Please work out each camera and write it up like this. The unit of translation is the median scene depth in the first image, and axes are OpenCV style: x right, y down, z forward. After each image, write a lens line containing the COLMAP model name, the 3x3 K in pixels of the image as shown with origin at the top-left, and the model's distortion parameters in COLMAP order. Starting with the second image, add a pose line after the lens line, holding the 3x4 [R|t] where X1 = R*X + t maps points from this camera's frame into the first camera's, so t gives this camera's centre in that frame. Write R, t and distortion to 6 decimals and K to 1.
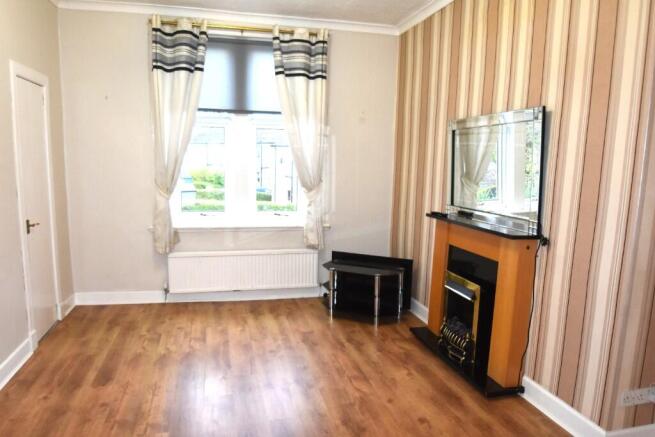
lens RADIAL K [[464.4, 0, 327.0], [0, 464.4, 227.6], [0, 0, 1]] dist [-0.053880, -0.000611]
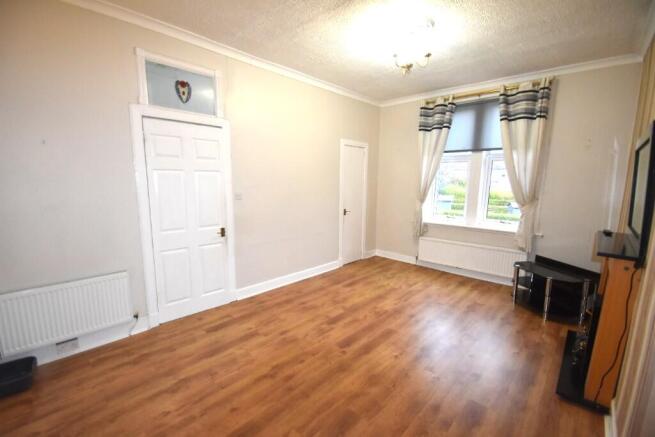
lens RADIAL K [[291.3, 0, 316.3], [0, 291.3, 227.0], [0, 0, 1]] dist [0.010736, -0.019446]
pose [[0.535693, 0.117737, -0.836165, 0.373427], [-0.120181, 0.990782, 0.062514, -0.002048], [0.835817, 0.067003, 0.544904, 0.074879]]
